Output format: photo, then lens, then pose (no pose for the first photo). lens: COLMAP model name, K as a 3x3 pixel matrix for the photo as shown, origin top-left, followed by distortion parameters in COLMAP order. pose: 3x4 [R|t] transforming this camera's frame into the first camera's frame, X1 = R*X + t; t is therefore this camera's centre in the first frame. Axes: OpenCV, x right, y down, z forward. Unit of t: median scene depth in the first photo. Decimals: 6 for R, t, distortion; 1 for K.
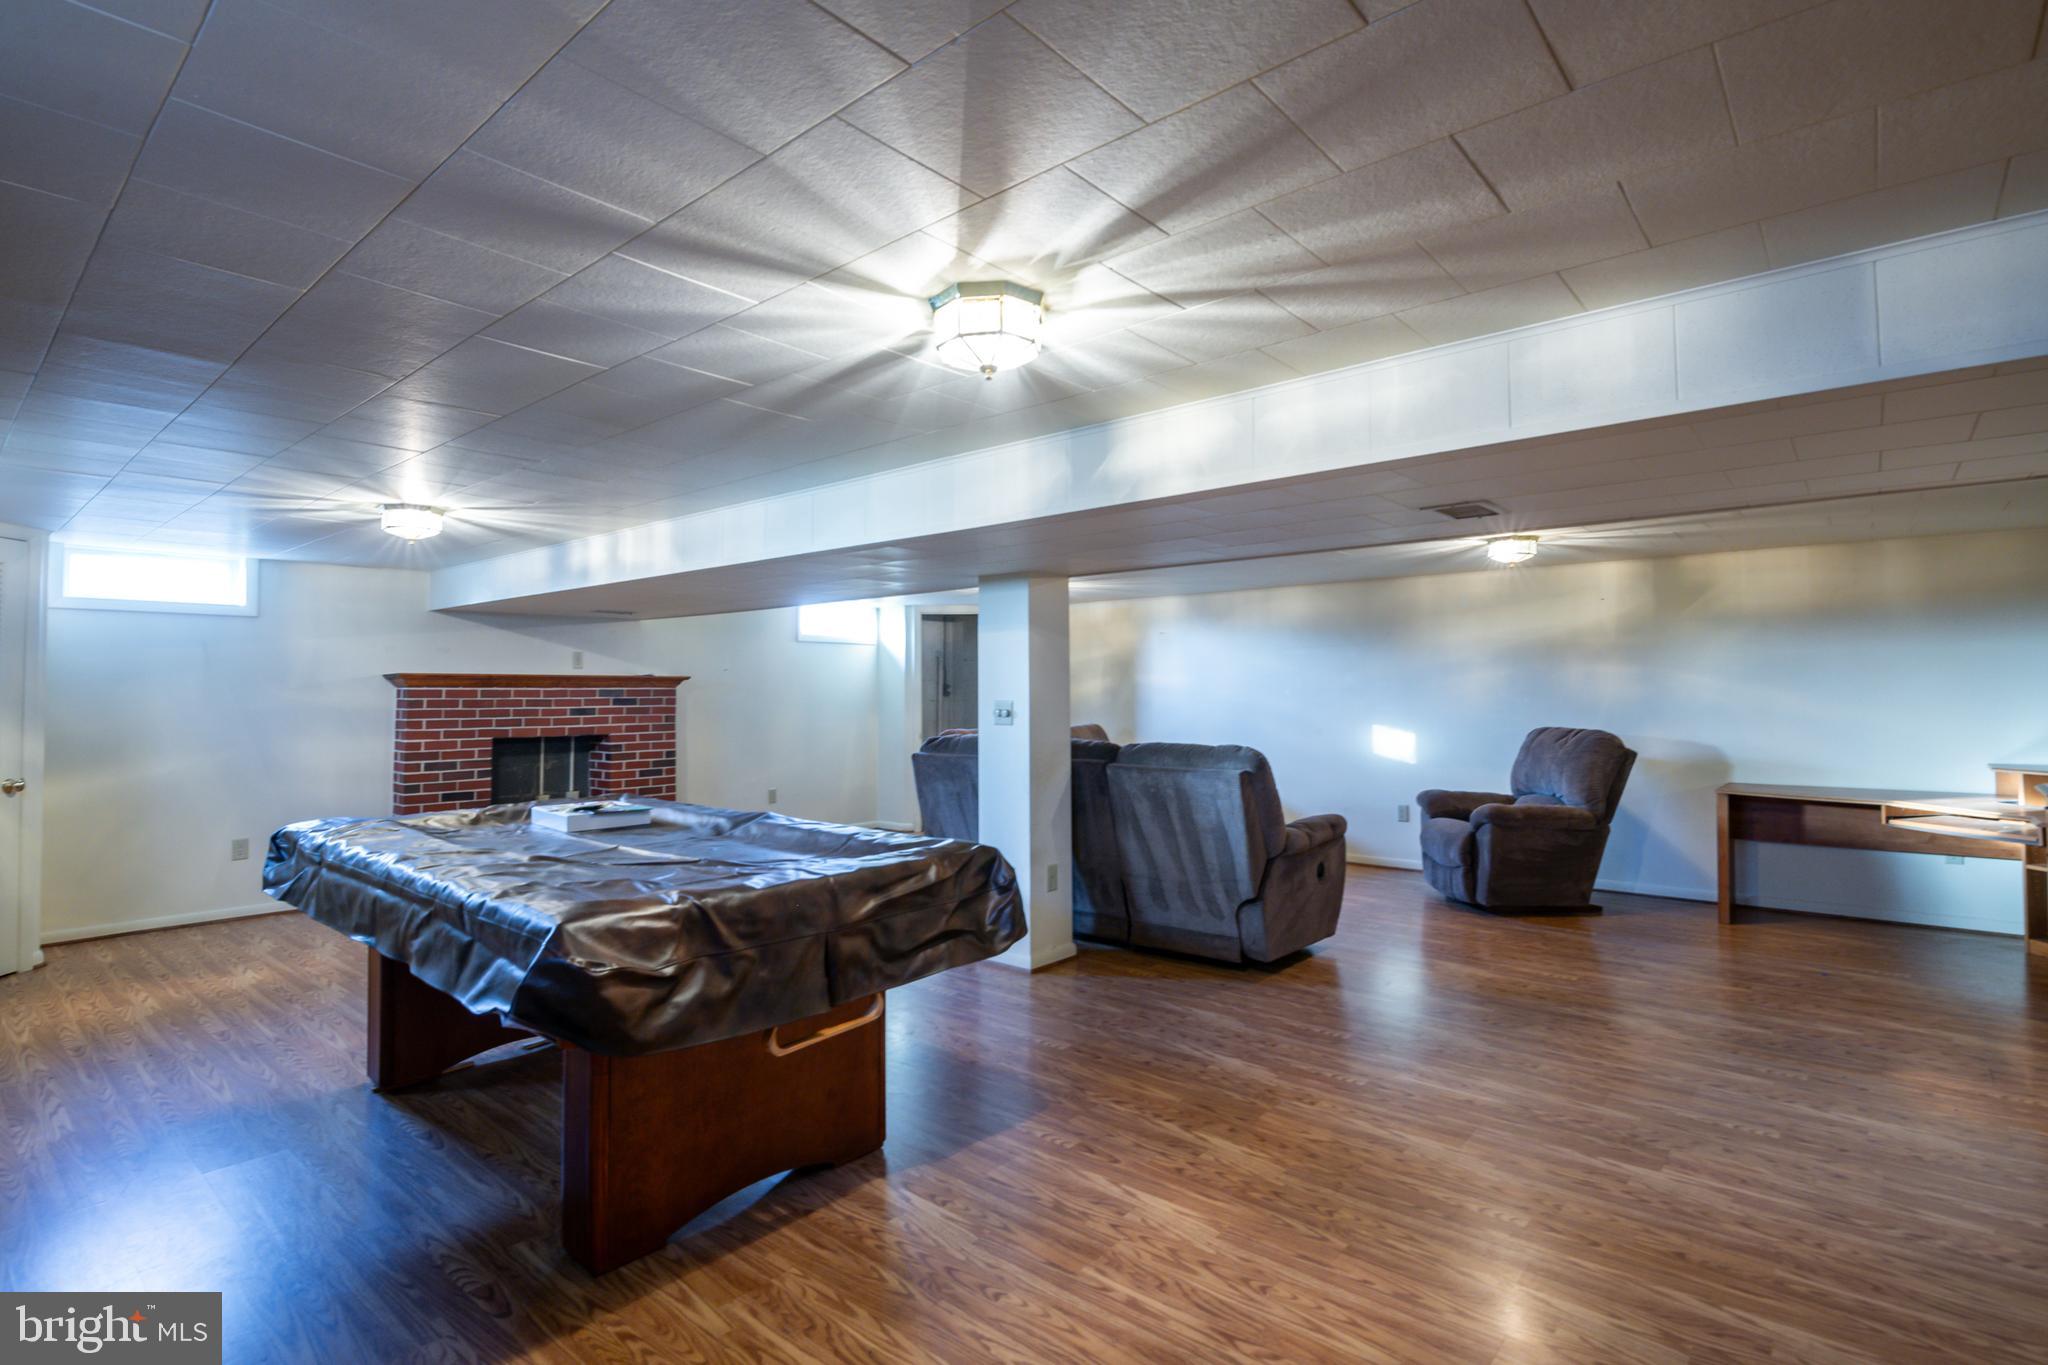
lens RADIAL K [[988.8, 0, 1042.2], [0, 988.8, 681.8], [0, 0, 1]] dist [-0.001838, -0.007016]
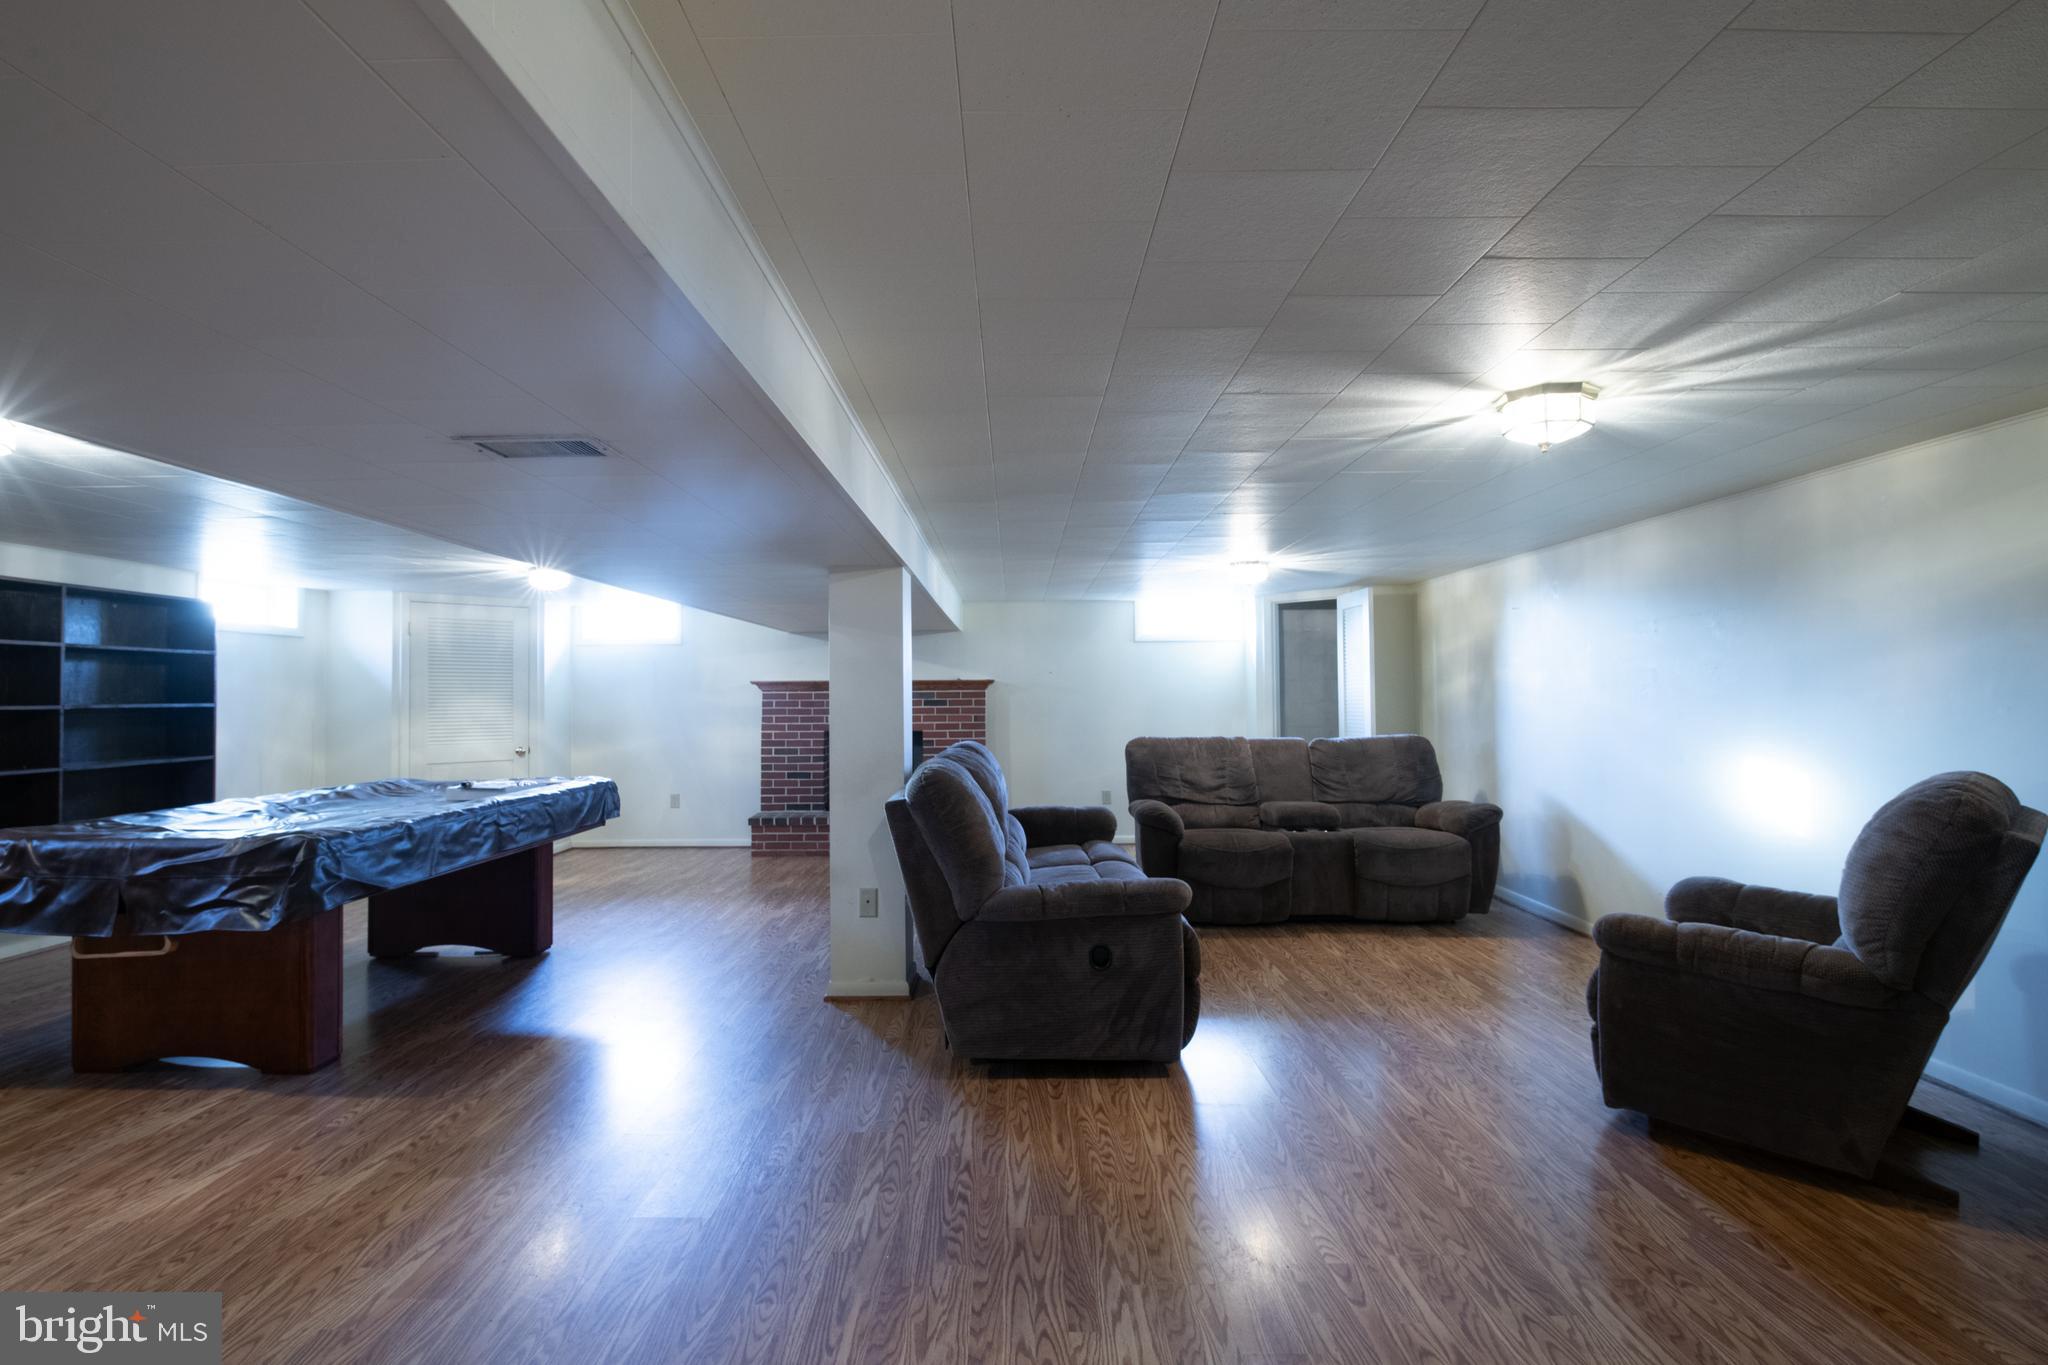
lens RADIAL K [[988.8, 0, 1029.6], [0, 988.8, 684.1], [0, 0, 1]] dist [-0.001838, -0.007016]
pose [[0.646528, -0.008311, -0.762845, 1.088637], [0.012179, 0.999926, -0.000572, 0.001428], [0.762793, -0.008921, 0.646581, 0.728132]]
